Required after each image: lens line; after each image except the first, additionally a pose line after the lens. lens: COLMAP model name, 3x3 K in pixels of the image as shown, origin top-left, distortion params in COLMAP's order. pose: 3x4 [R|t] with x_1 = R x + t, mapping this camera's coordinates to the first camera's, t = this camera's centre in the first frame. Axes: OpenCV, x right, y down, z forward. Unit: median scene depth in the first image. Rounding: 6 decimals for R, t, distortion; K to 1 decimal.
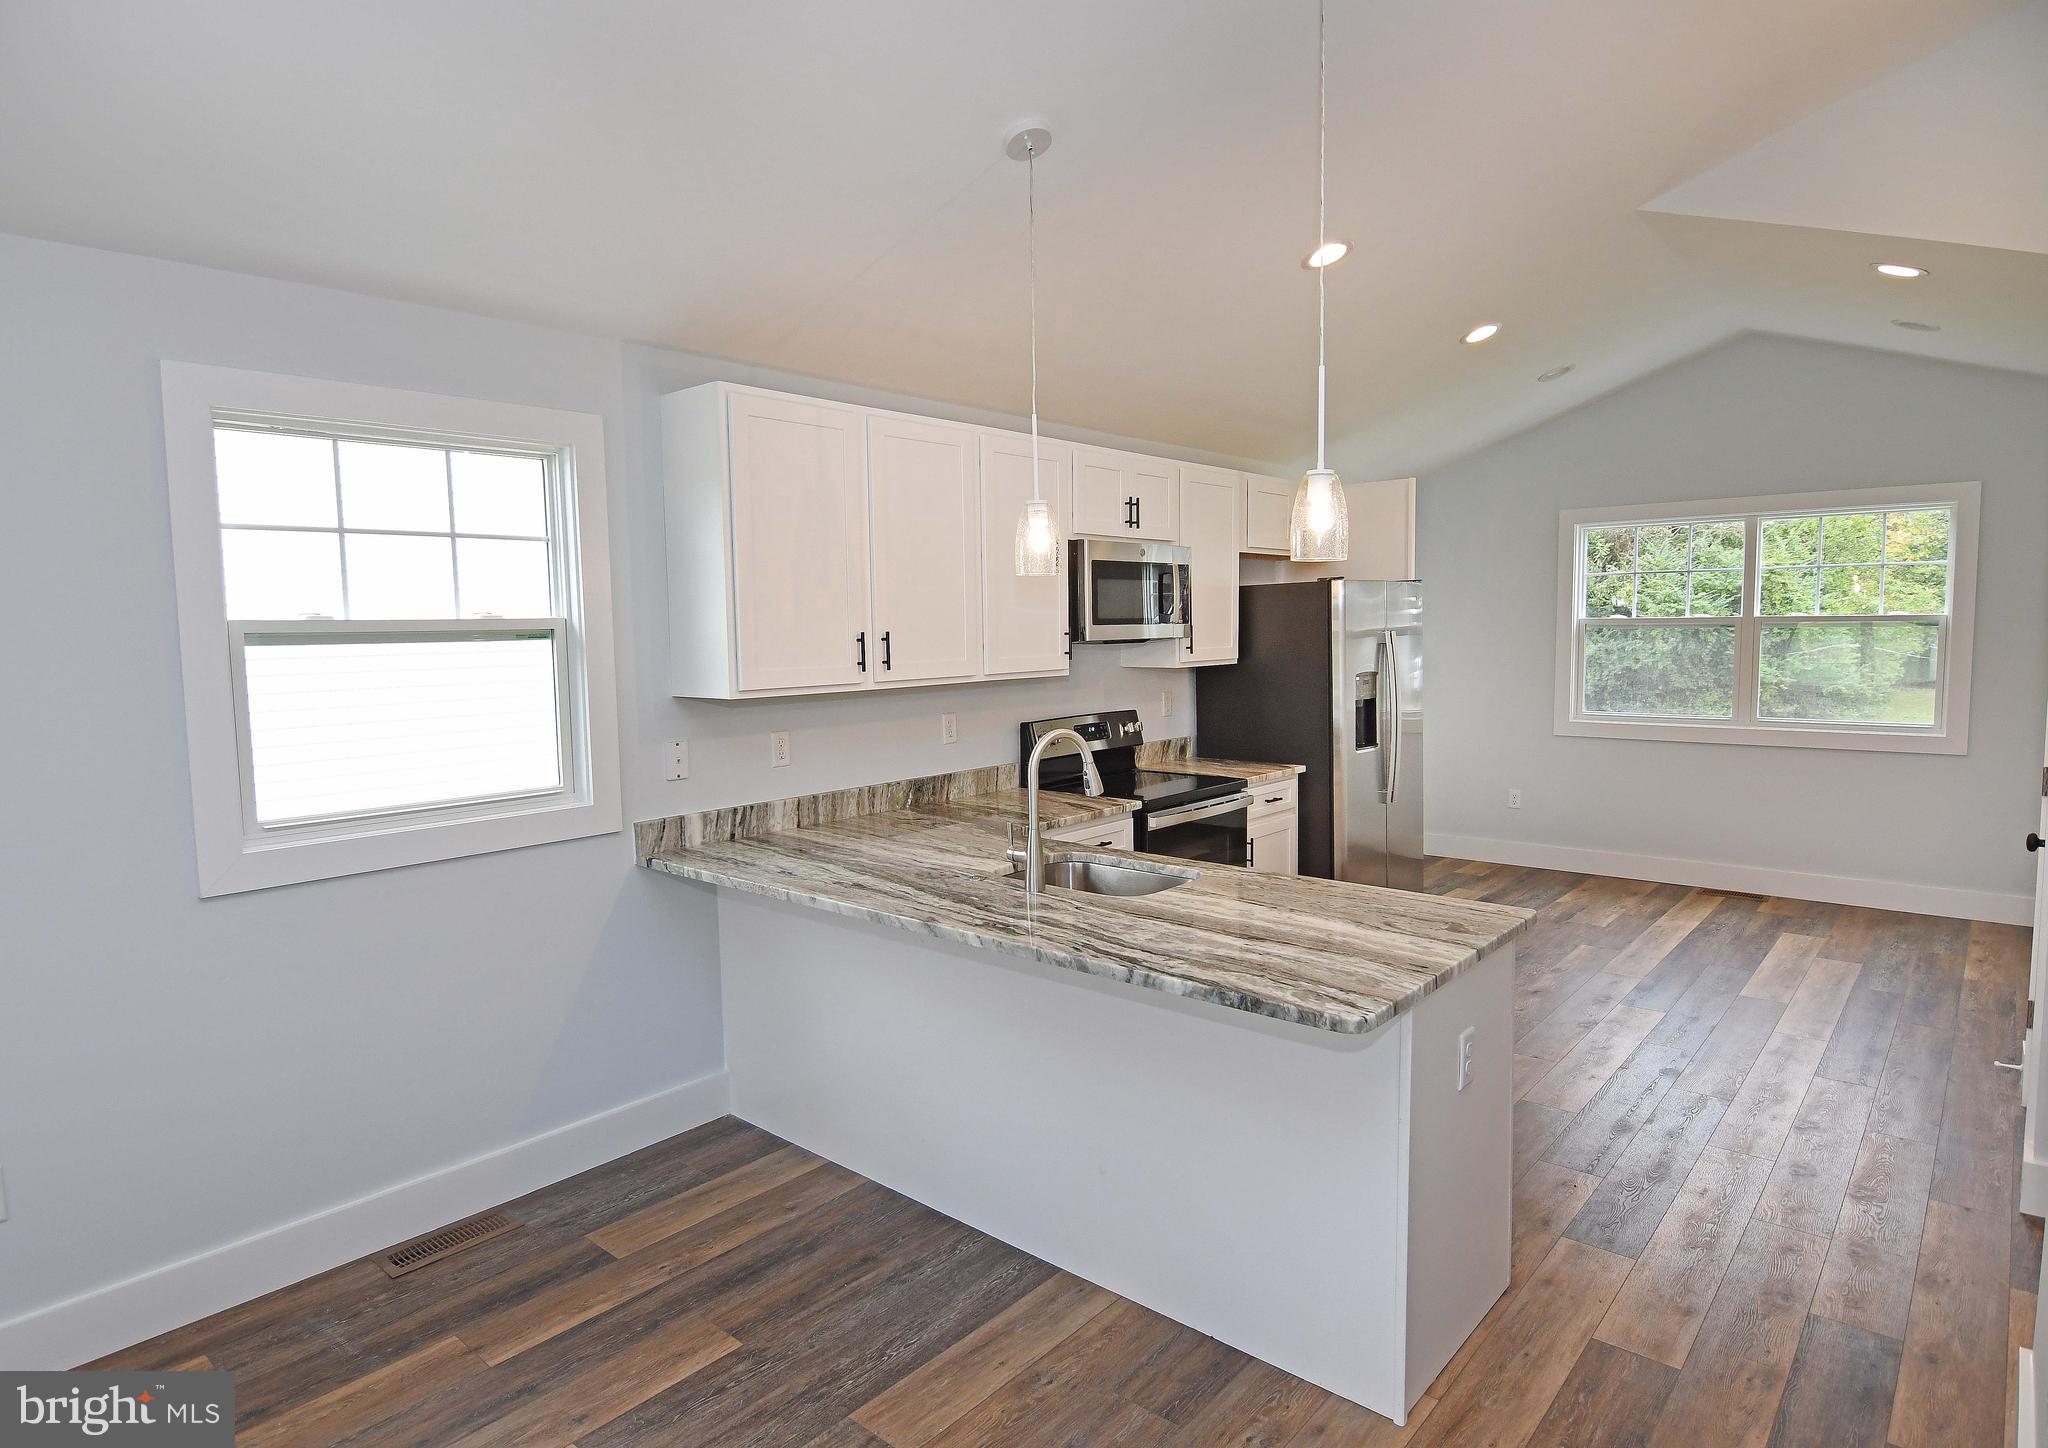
lens RADIAL K [[1124.5, 0, 1024.2], [0, 1124.5, 717.1], [0, 0, 1]] dist [-0.000626, 0.000199]
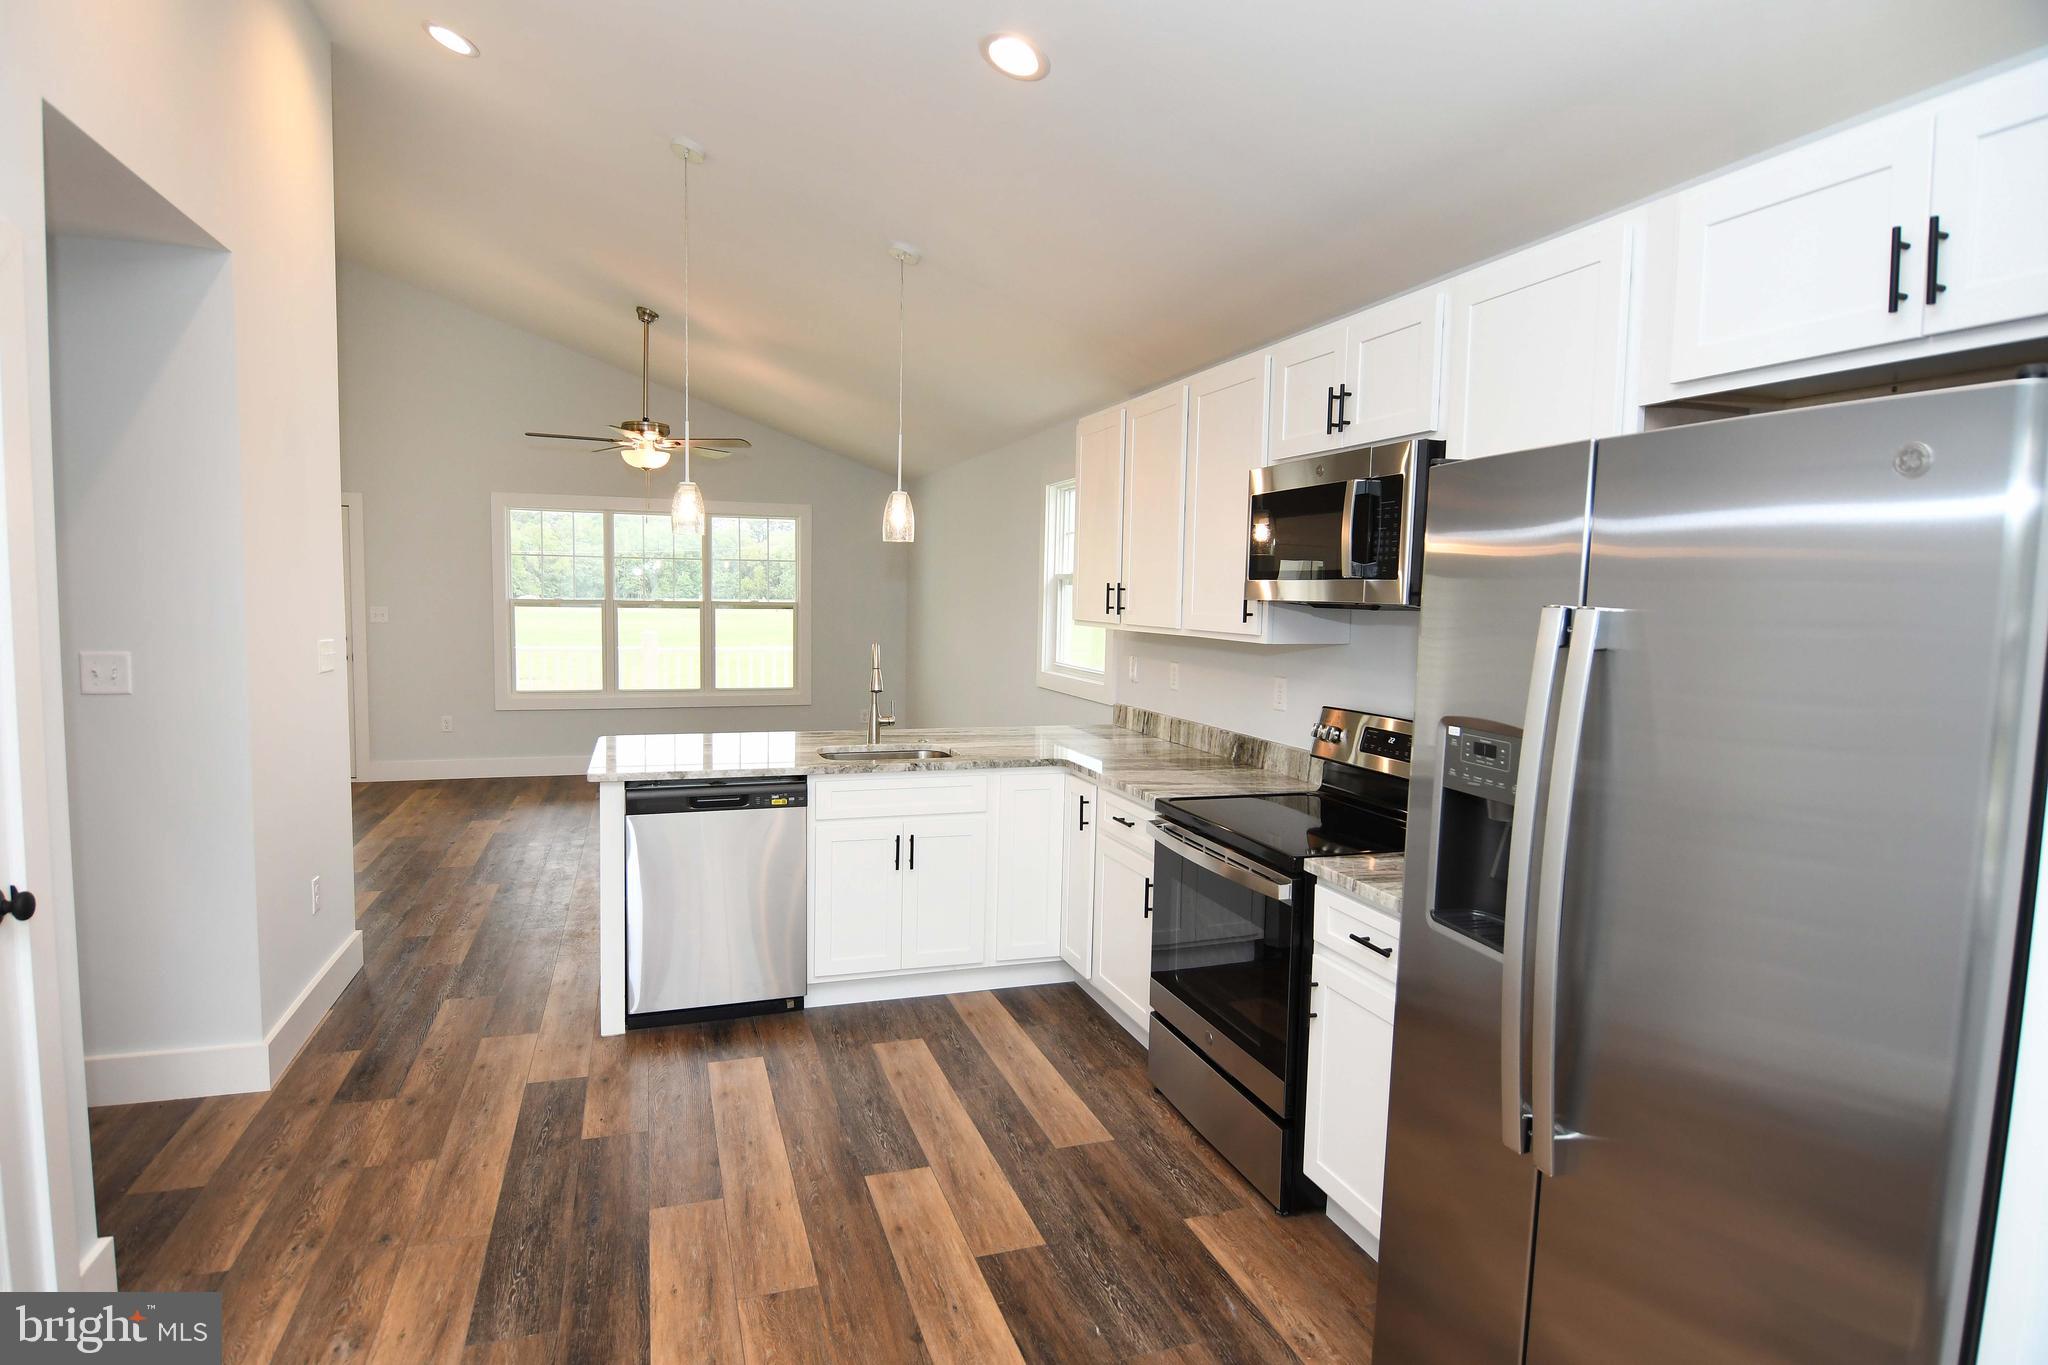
lens RADIAL K [[1098.5, 0, 1021.2], [0, 1098.5, 689.8], [0, 0, 1]] dist [-0.005096, -0.000496]
pose [[-0.496322, 0.084466, -0.864020, 0.970891], [-0.085315, 0.985692, 0.145369, -0.126008], [0.863936, 0.145864, -0.482014, 1.506290]]
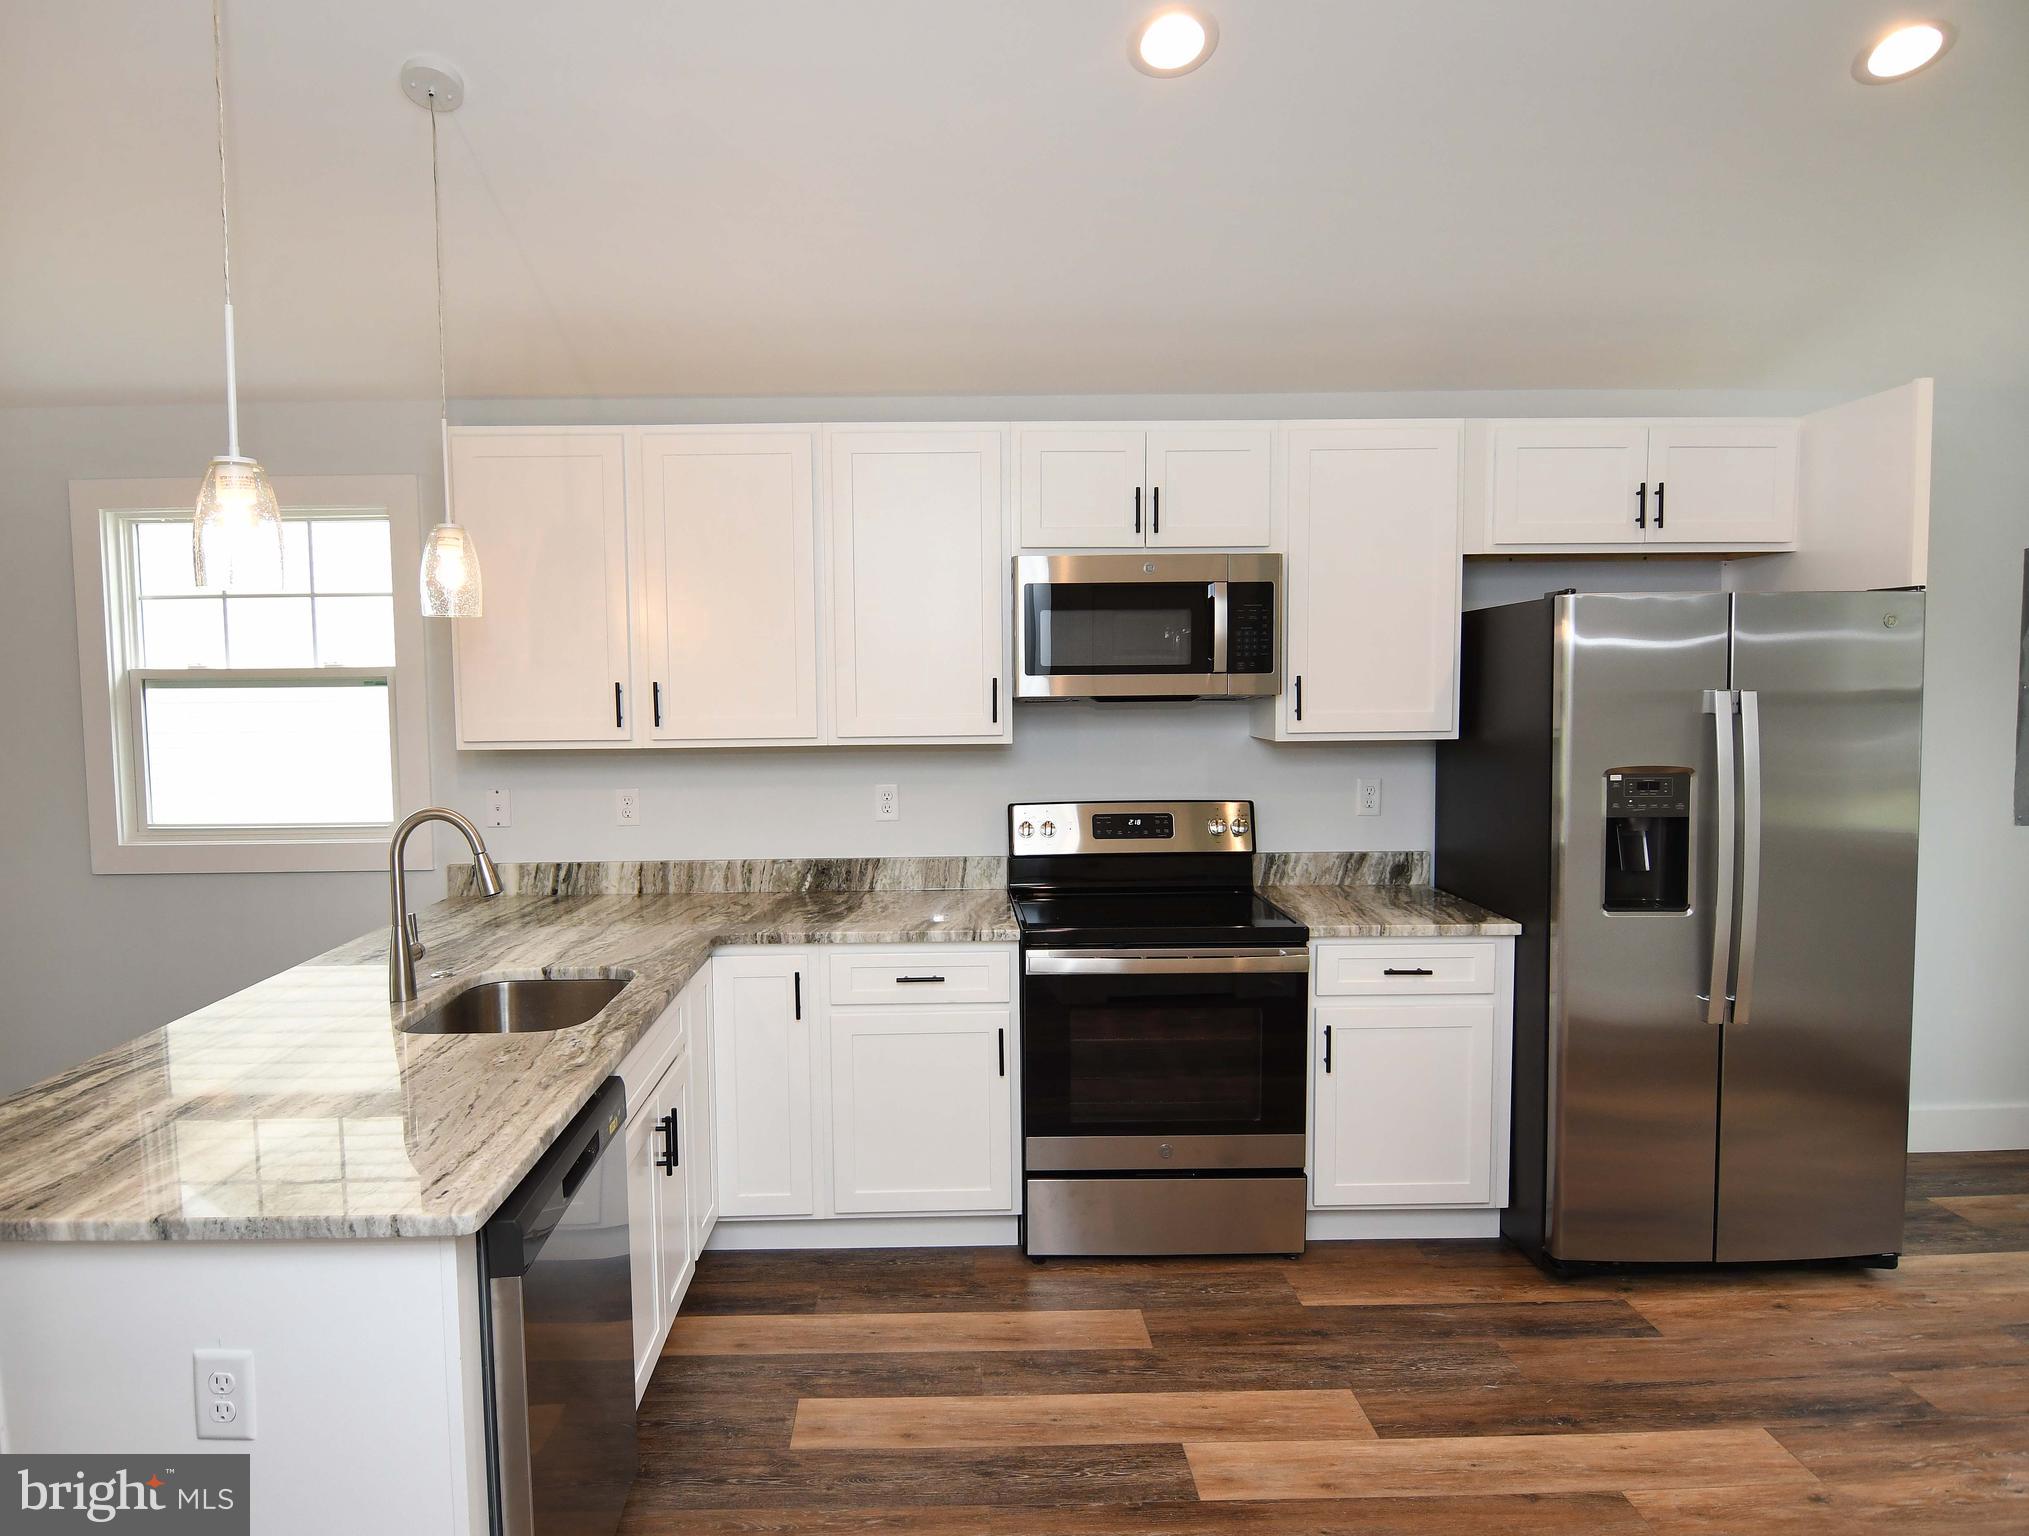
lens RADIAL K [[1214.5, 0, 963.4], [0, 1214.5, 775.1], [0, 0, 1]] dist [-0.001594, -0.001936]
pose [[0.678381, 0.068486, -0.731511, 0.731506], [-0.061617, 0.997442, 0.036241, -0.053612], [0.732122, 0.020488, 0.680865, 0.542108]]
